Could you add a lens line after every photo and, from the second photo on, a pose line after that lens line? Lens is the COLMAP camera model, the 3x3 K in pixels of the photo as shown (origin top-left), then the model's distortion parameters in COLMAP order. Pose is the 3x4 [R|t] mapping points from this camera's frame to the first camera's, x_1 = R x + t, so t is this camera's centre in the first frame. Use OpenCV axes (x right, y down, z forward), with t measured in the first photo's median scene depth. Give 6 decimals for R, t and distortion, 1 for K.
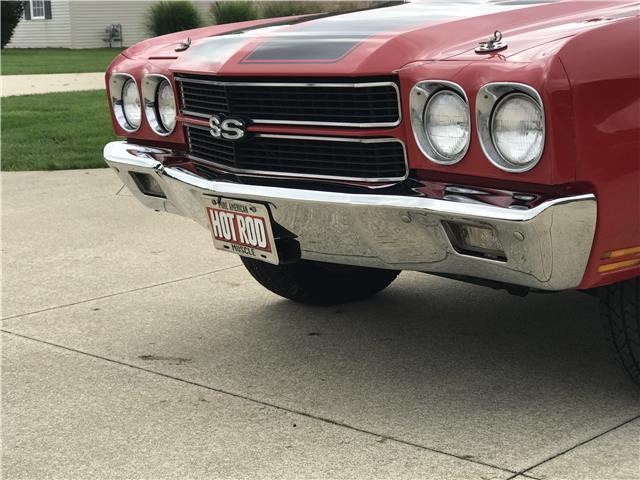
lens RADIAL K [[1231.7, 0, 320.0], [0, 1231.7, 240.0], [0, 0, 1]] dist [-0.091463, 1.278680]
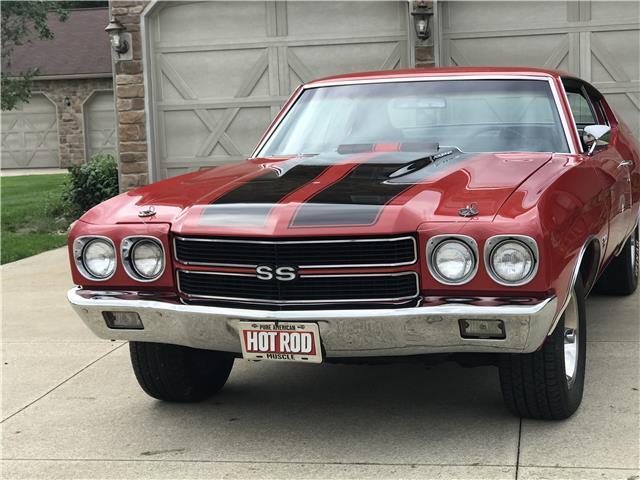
lens RADIAL K [[1231.7, 0, 320.0], [0, 1231.7, 240.0], [0, 0, 1]] dist [-0.091463, 1.278680]
pose [[0.827506, -0.065914, 0.557574, -0.942585], [0.110328, 0.992813, -0.046374, -0.063985], [-0.550510, 0.099891, 0.828831, -0.258844]]
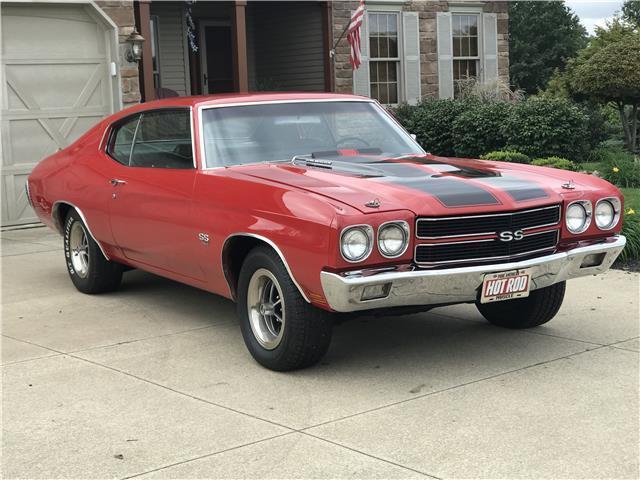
lens RADIAL K [[1168.9, 0, 320.0], [0, 1168.9, 240.0], [0, 0, 1]] dist [-0.061333, 1.204025]
pose [[0.095058, -0.098416, 0.990595, -2.264792], [0.204096, 0.975889, 0.077370, -0.334610], [-0.974325, 0.194822, 0.112852, 1.229975]]
